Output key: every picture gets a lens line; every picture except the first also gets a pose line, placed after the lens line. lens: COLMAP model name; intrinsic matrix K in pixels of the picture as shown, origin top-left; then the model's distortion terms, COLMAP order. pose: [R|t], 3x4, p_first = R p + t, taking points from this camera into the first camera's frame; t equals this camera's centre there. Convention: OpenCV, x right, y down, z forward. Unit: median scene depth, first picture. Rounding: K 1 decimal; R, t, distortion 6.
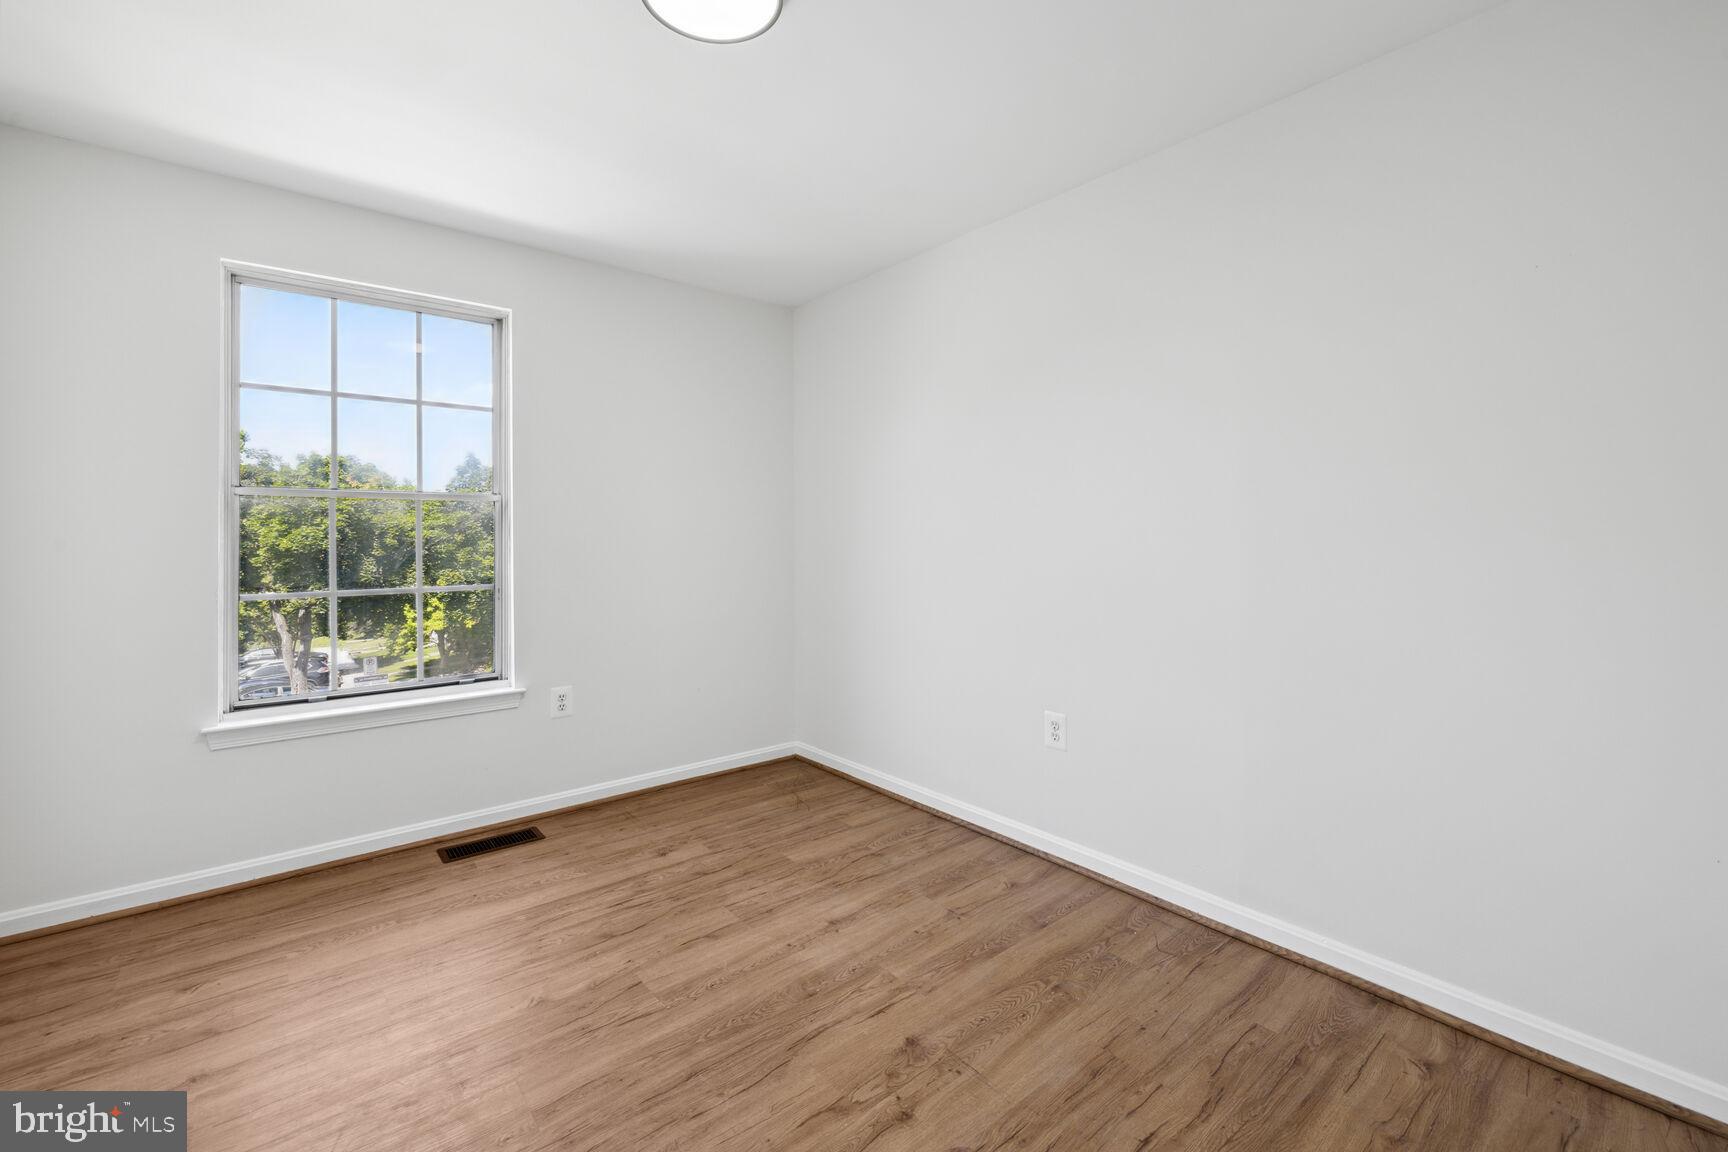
lens RADIAL K [[729.3, 0, 851.5], [0, 729.3, 541.8], [0, 0, 1]] dist [0.001789, 0.000550]
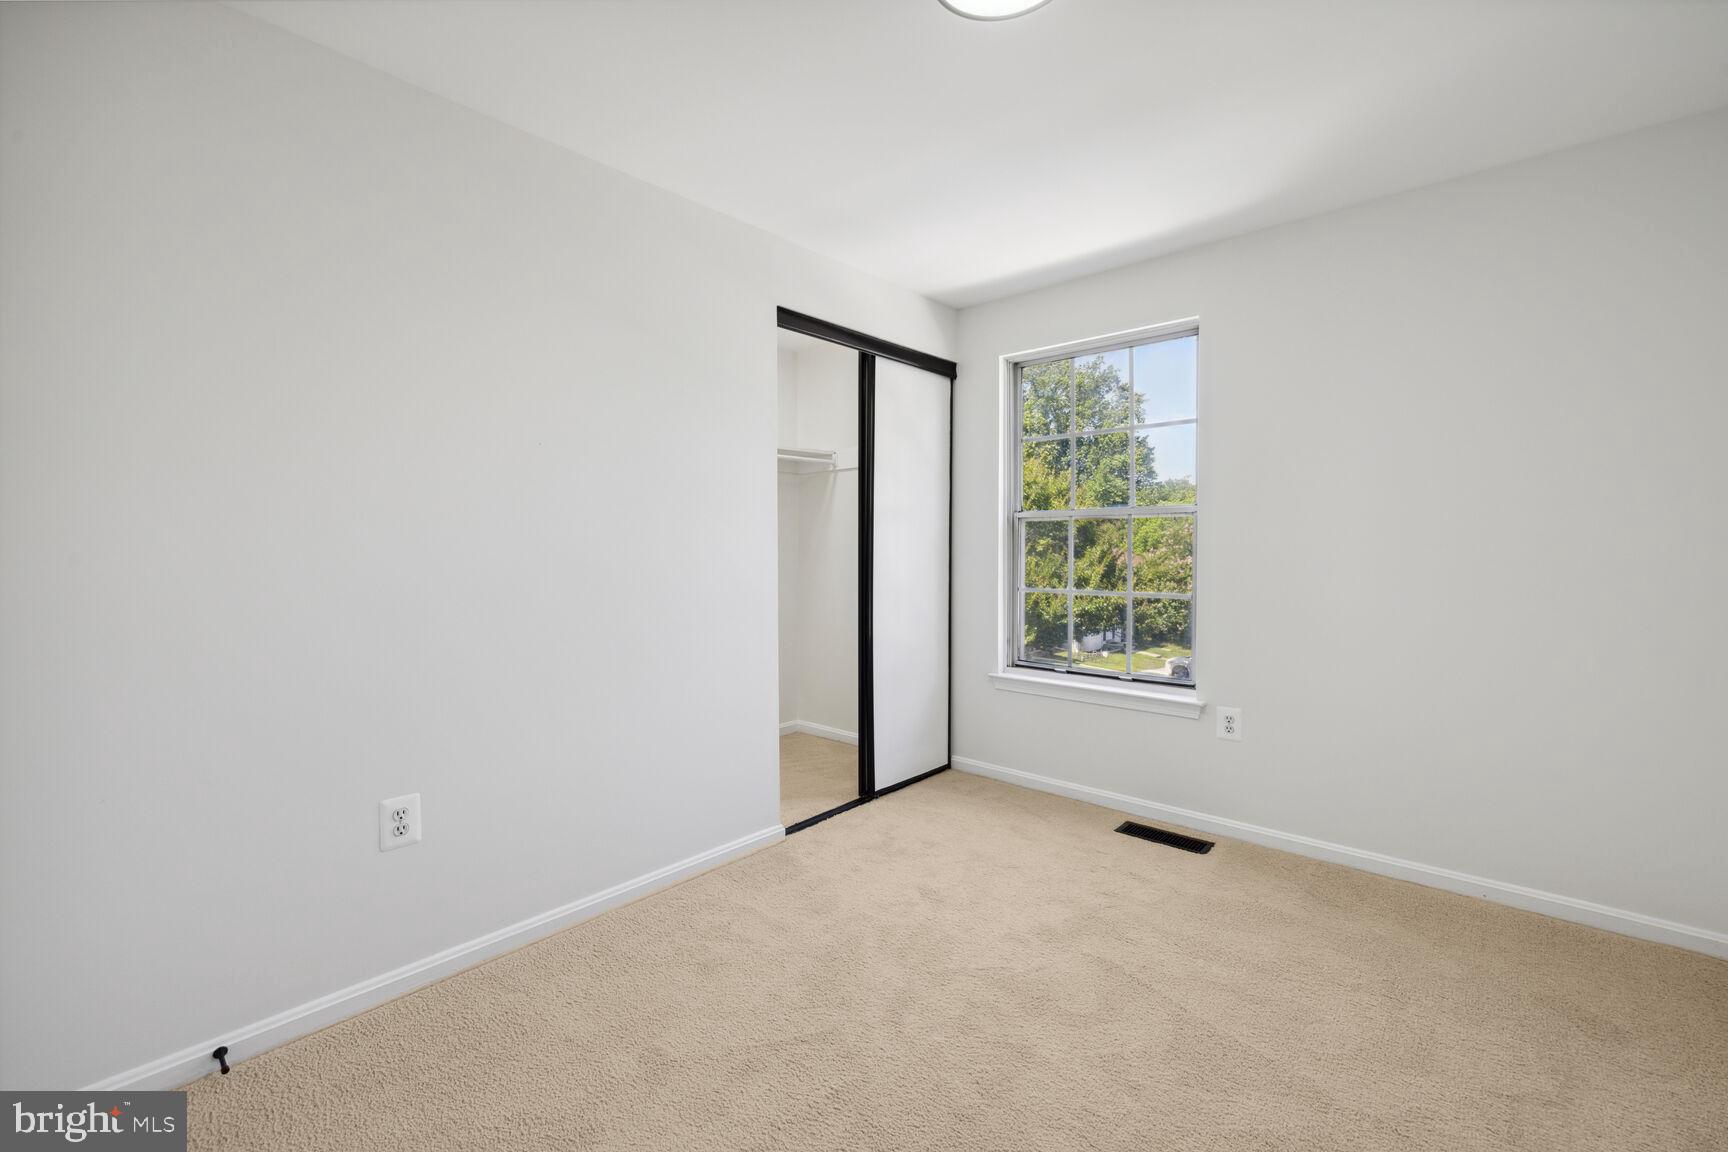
lens RADIAL K [[739.3, 0, 864.0], [0, 739.3, 576.0], [0, 0, 1]] dist [0.000940, 0.000133]
pose [[0.160432, 0.038287, -0.986304, 0.457194], [-0.008907, 0.999263, 0.037341, -0.000255], [0.987007, 0.002794, 0.160655, 0.392555]]
